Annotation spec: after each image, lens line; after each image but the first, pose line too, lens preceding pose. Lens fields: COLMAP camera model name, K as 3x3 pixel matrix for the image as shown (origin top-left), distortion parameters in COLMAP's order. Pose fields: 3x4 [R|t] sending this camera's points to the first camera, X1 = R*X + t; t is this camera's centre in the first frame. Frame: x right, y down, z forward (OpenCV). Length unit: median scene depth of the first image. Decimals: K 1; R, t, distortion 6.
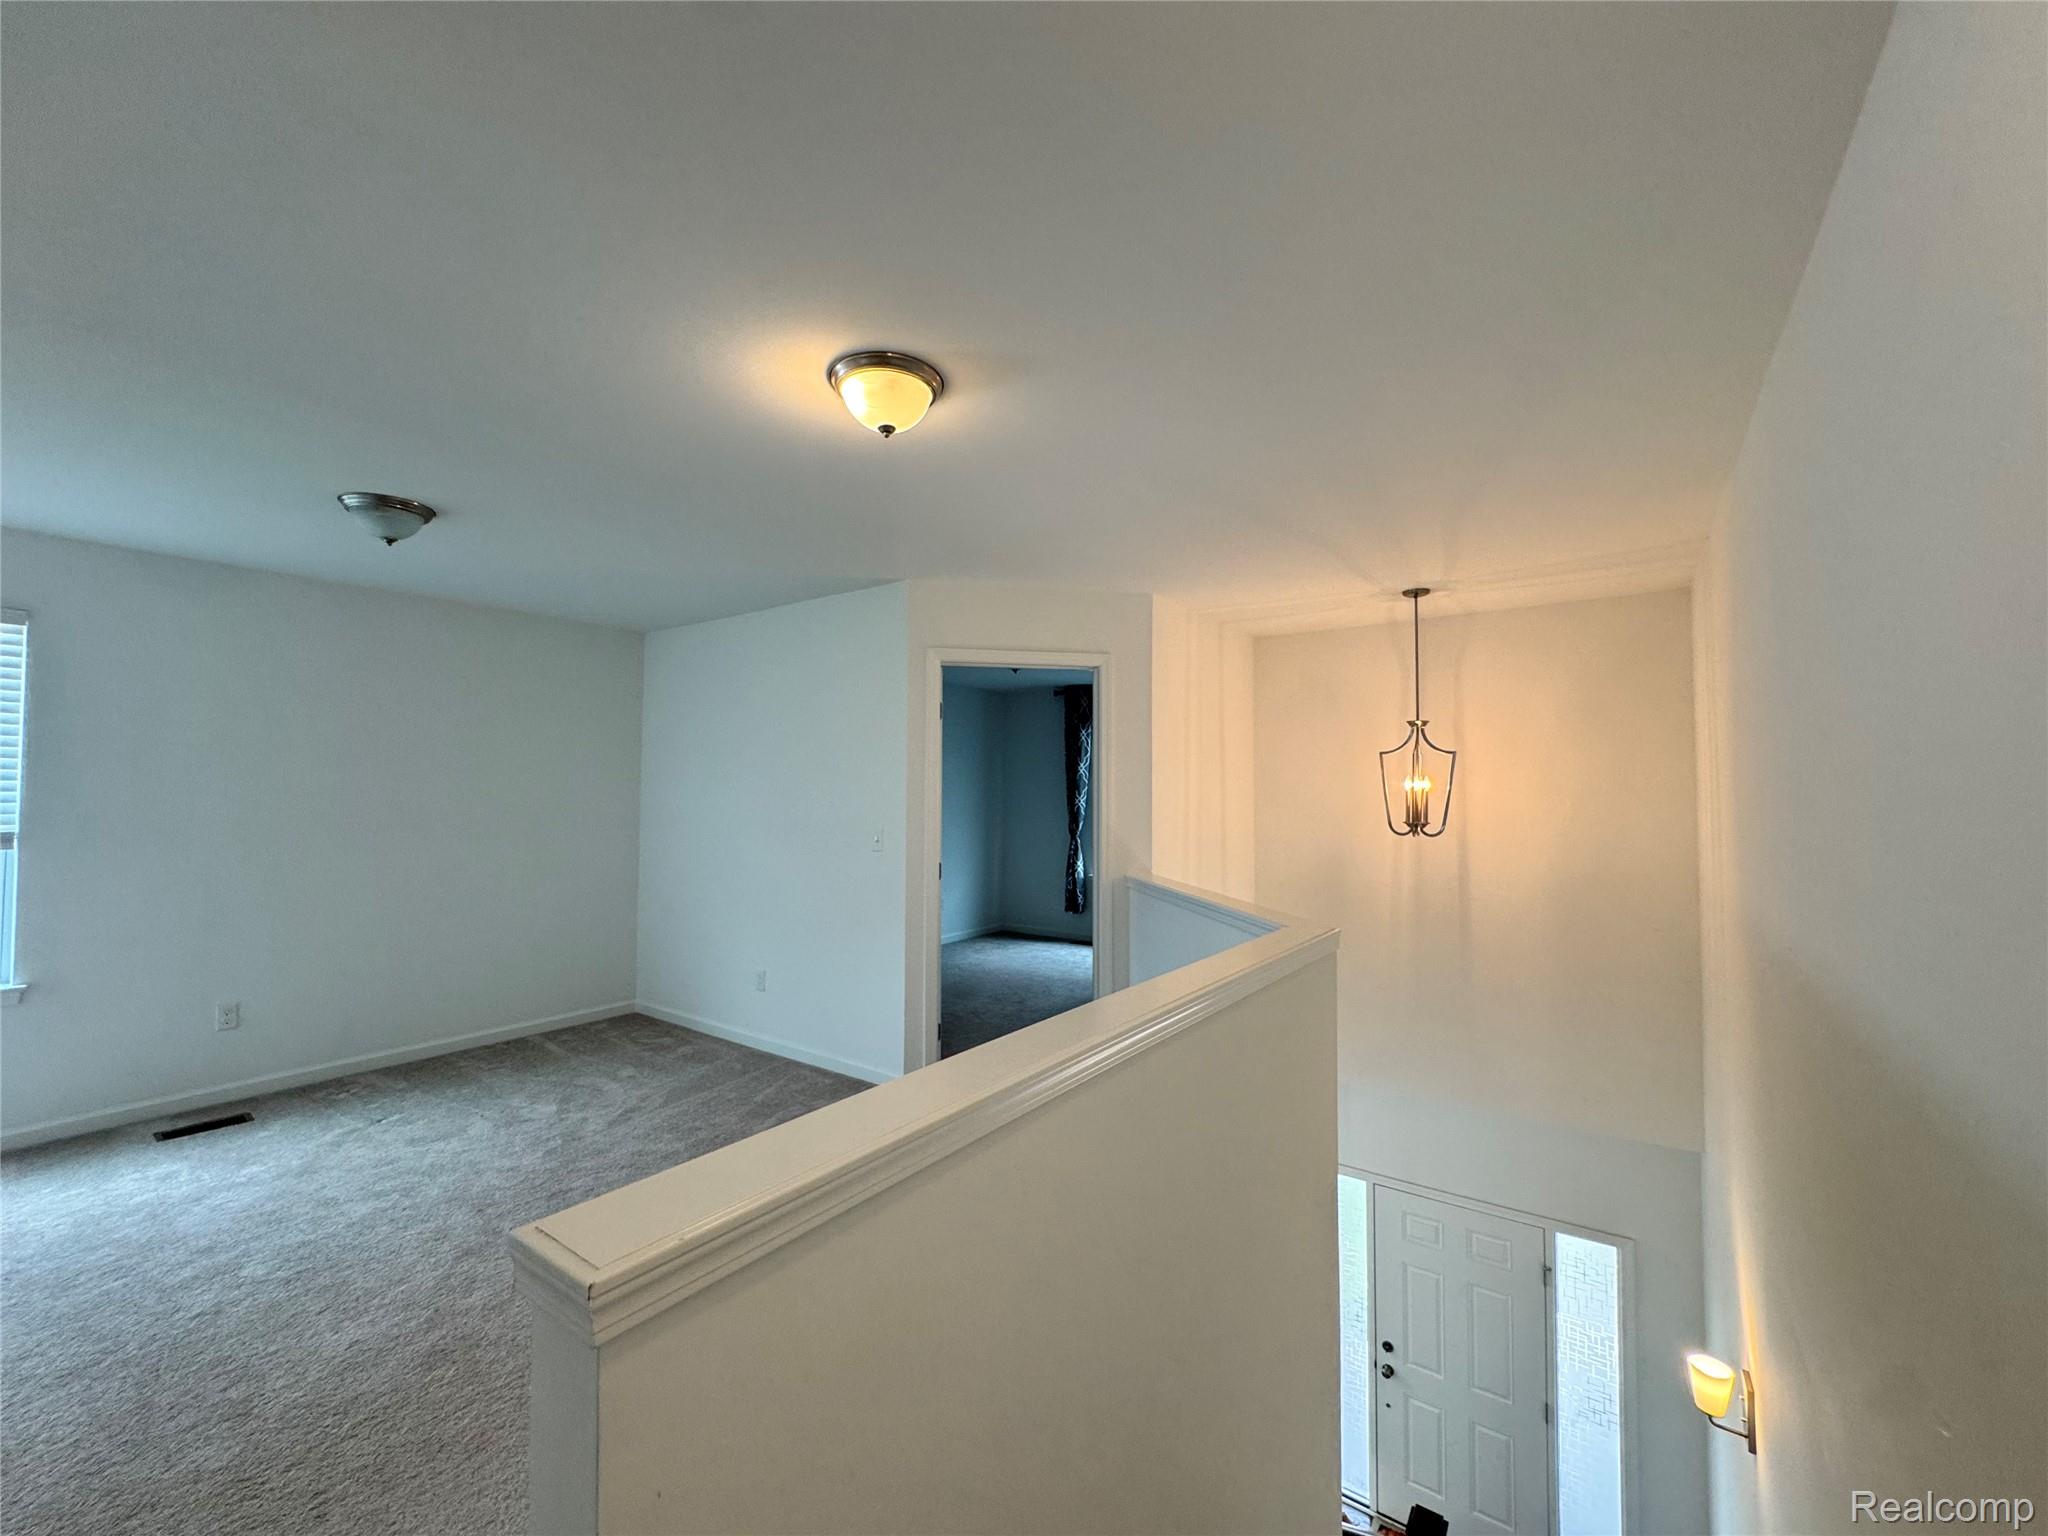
lens RADIAL K [[819.8, 0, 1022.6], [0, 819.8, 768.8], [0, 0, 1]] dist [-0.001227, -0.000156]
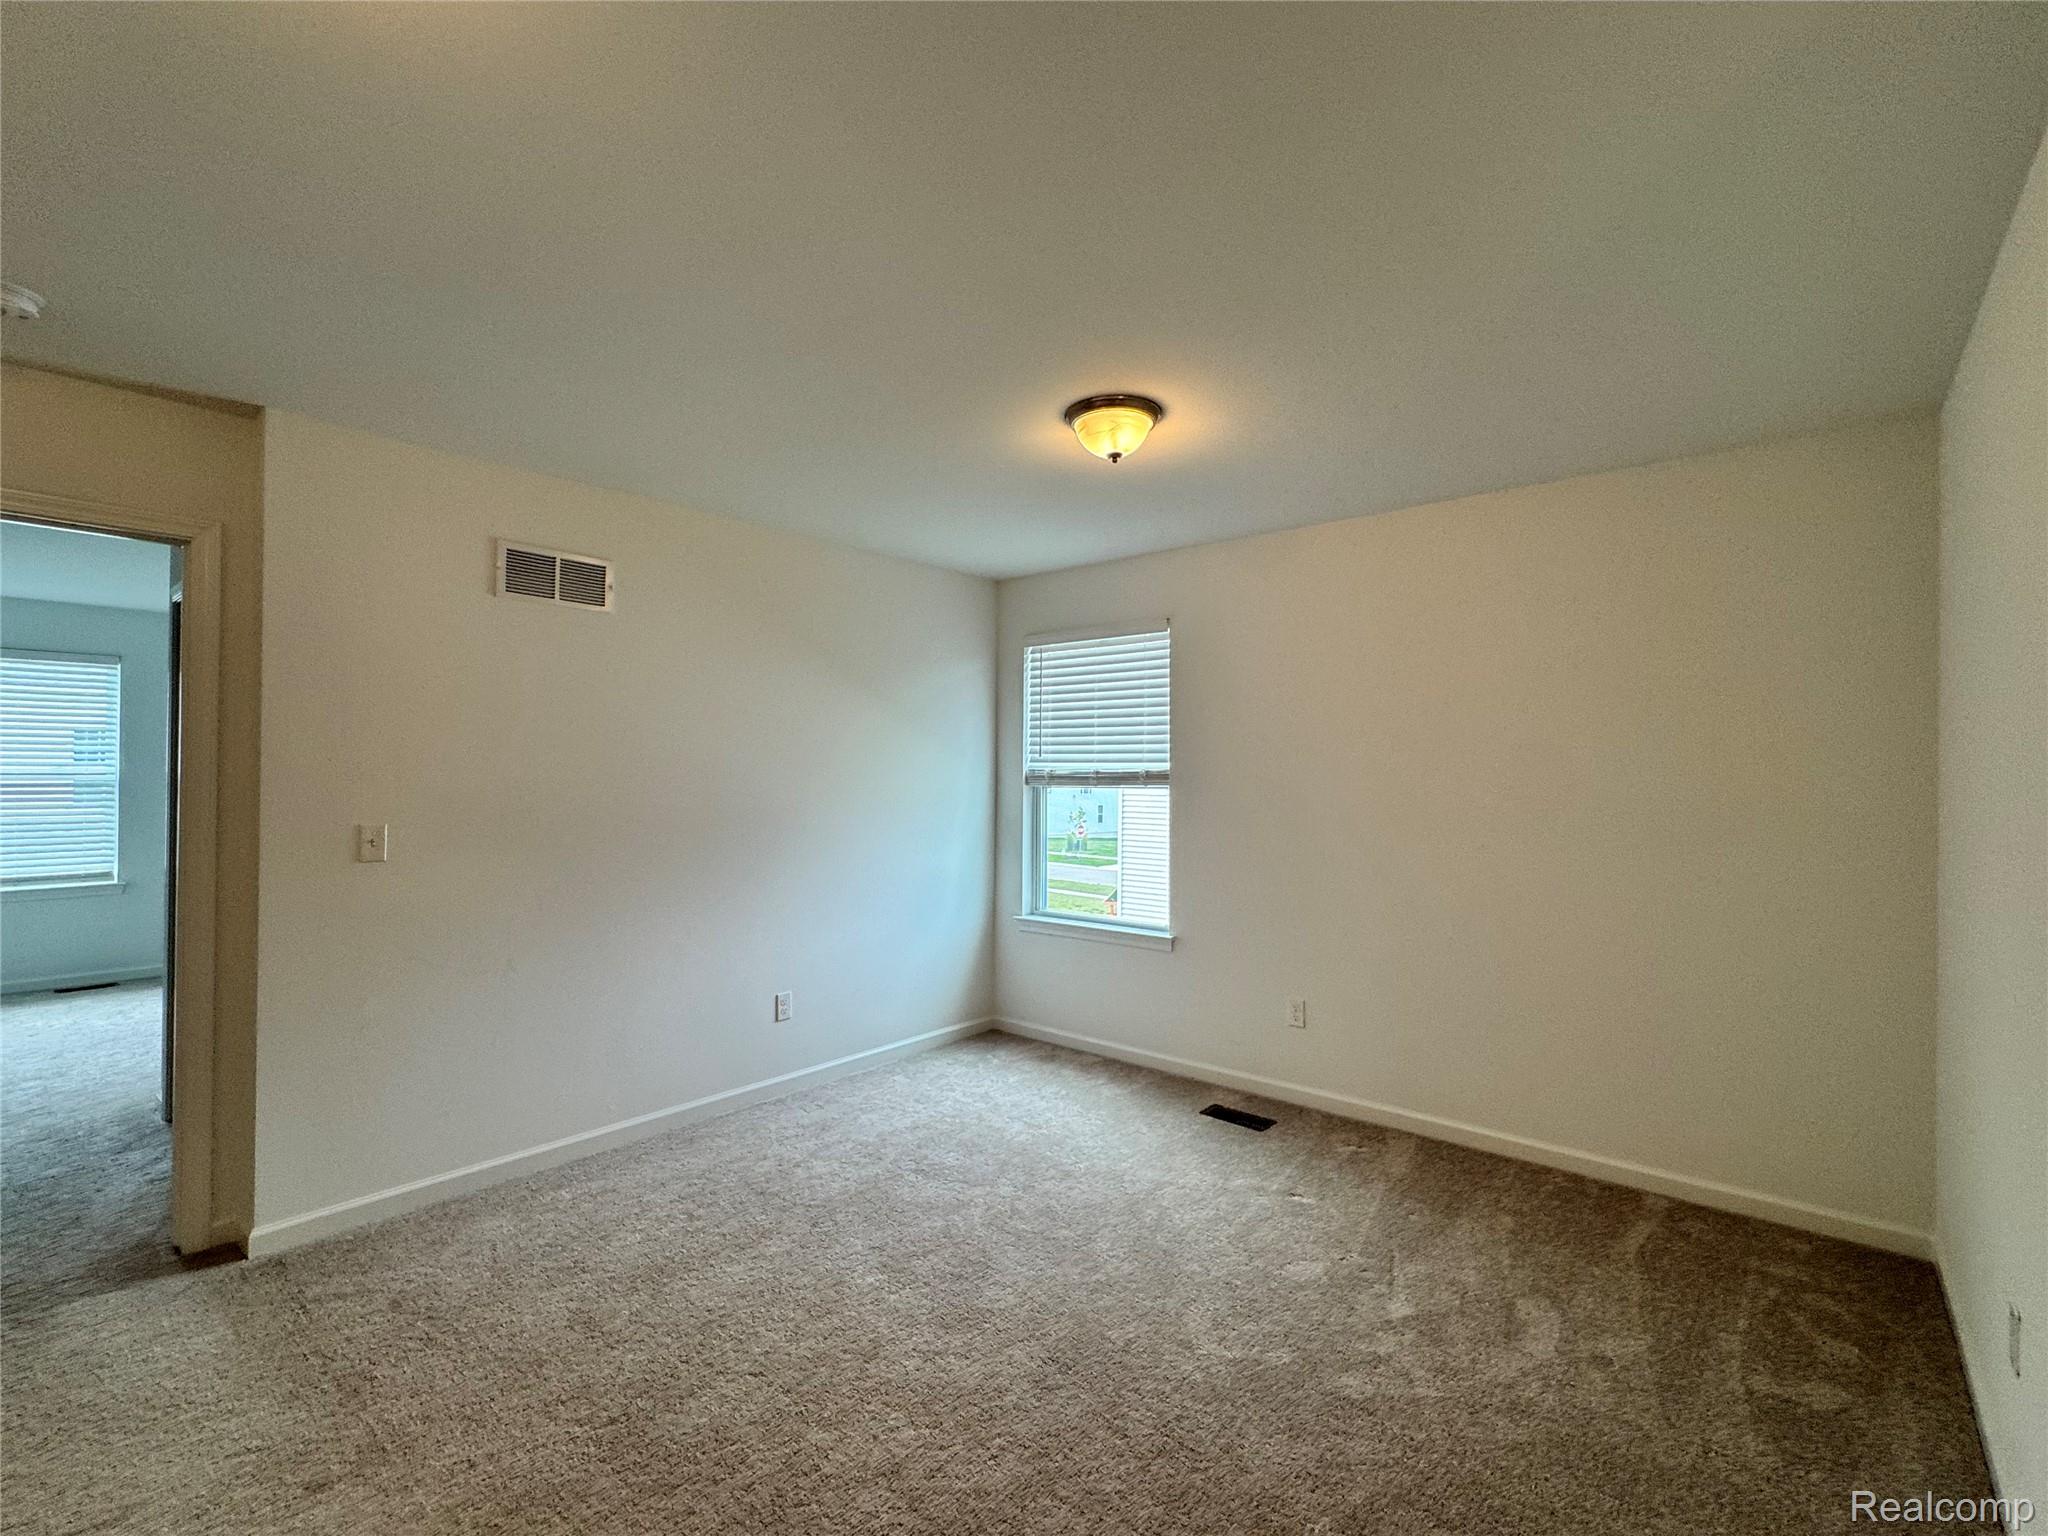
lens RADIAL K [[919.6, 0, 1024.0], [0, 919.6, 768.0], [0, 0, 1]] dist [-0.000865, -0.000245]
pose [[-0.077664, -0.008913, -0.996940, 0.104294], [0.023978, 0.999654, -0.010805, 0.028253], [0.996691, -0.024743, -0.077424, 0.802423]]
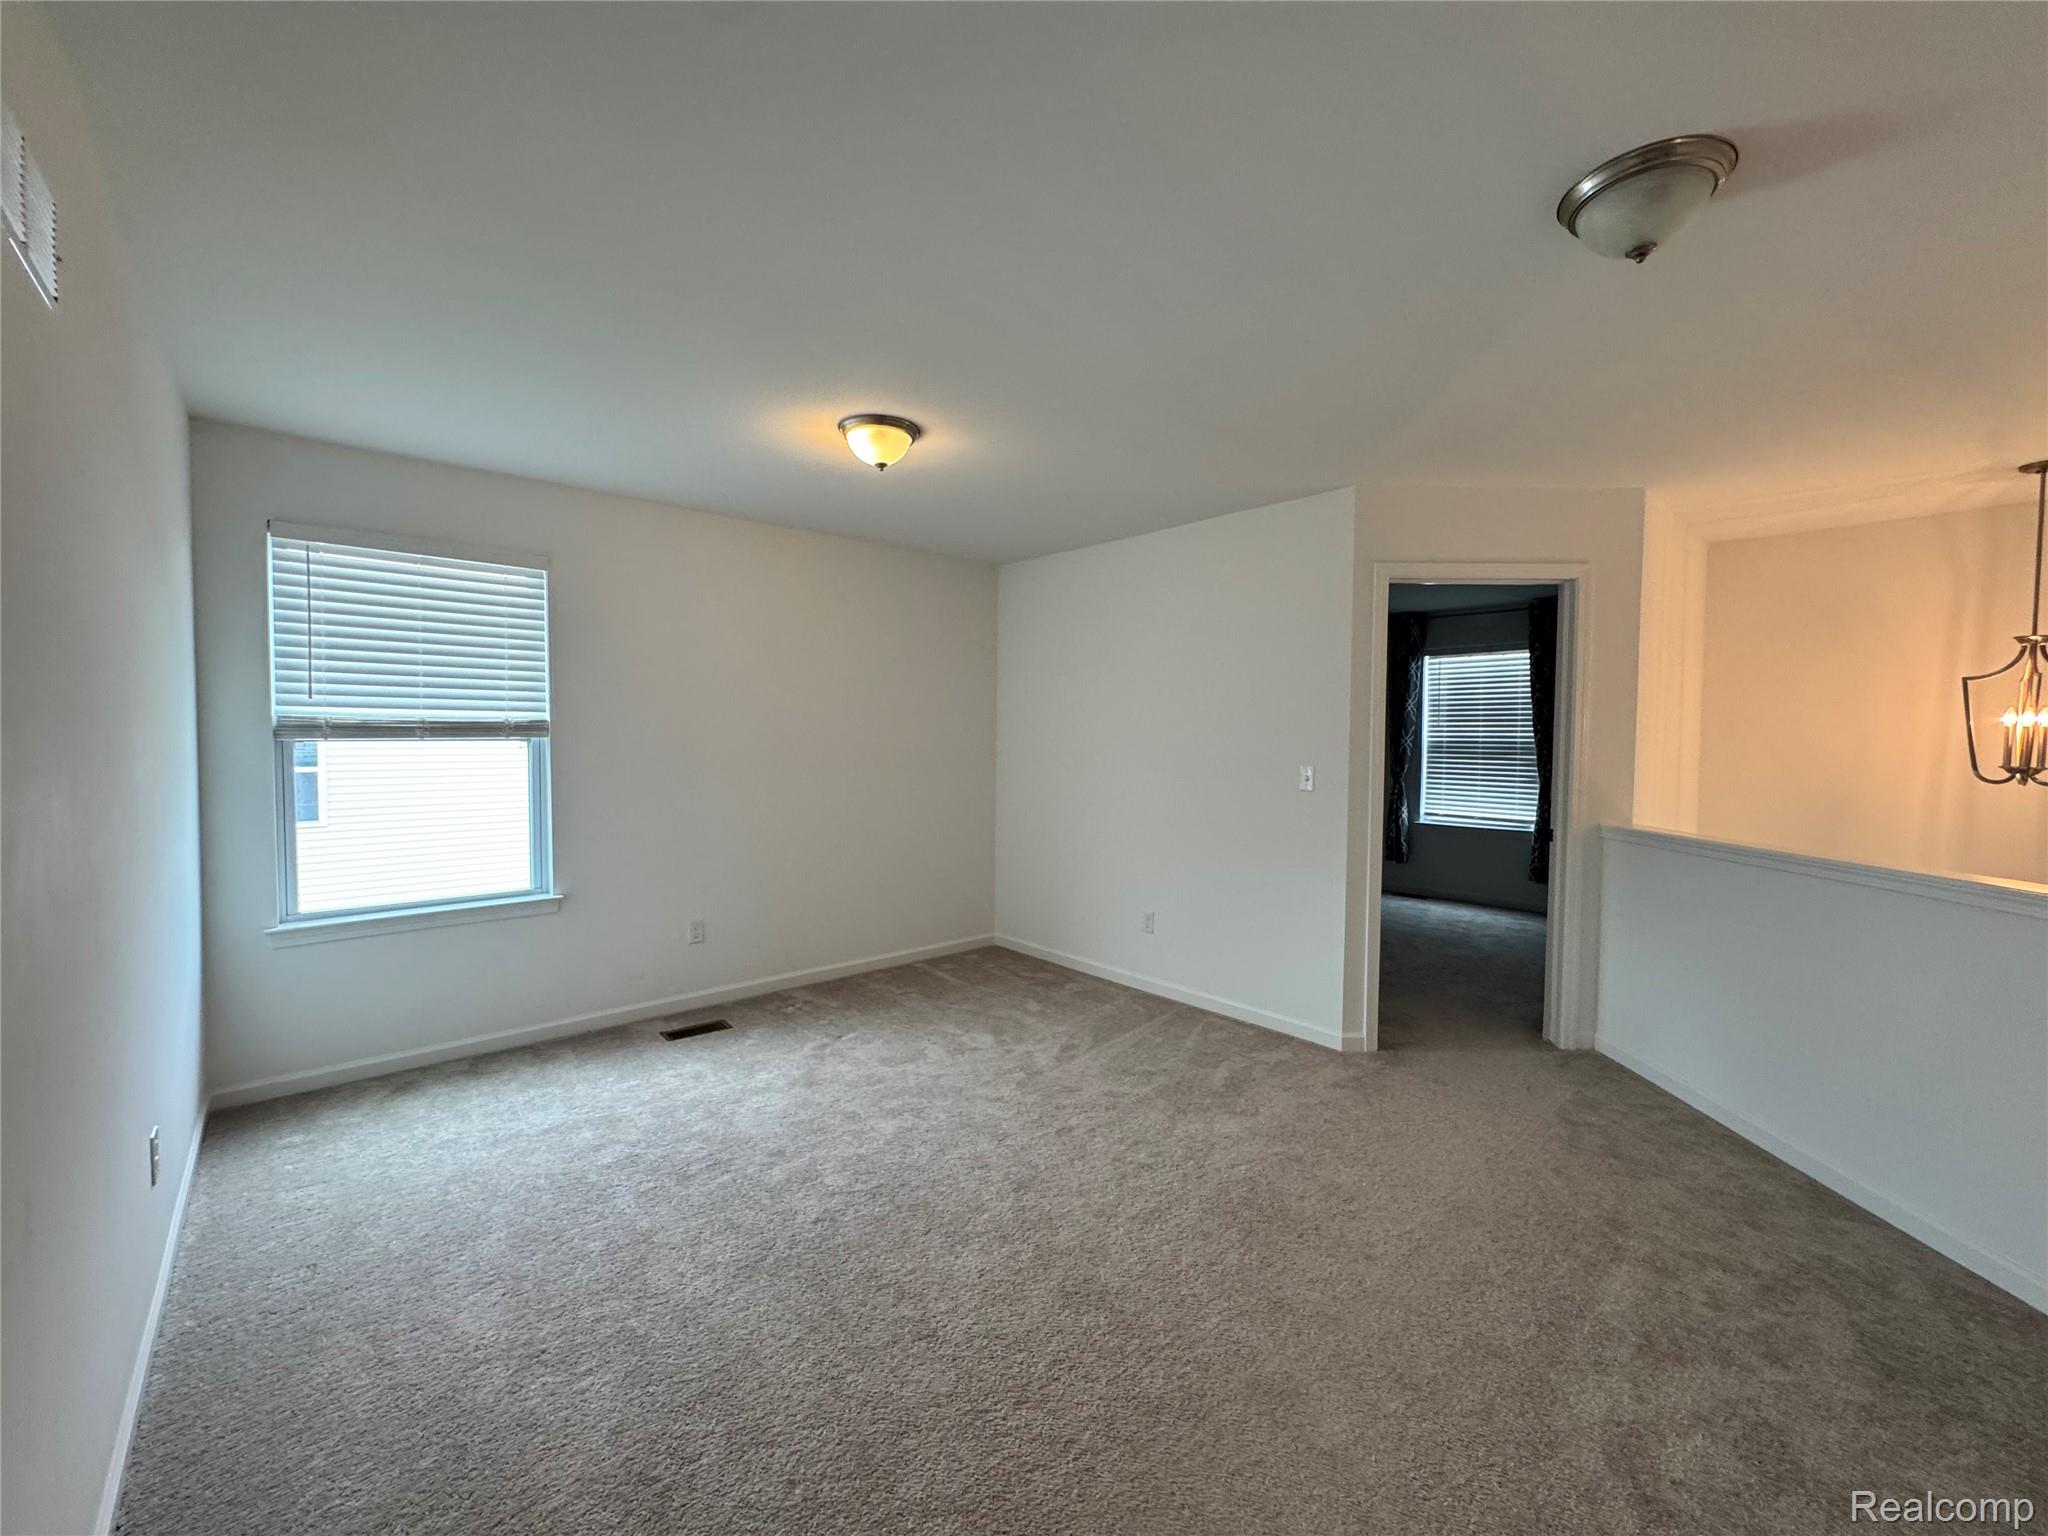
lens RADIAL K [[819.7, 0, 1024.0], [0, 819.7, 768.0], [0, 0, 1]] dist [-0.003755, 0.000524]
pose [[0.977158, 0.012981, -0.212120, -0.327385], [0.001601, 0.997654, 0.068432, 0.012984], [0.212510, -0.067209, 0.974845, 0.047092]]
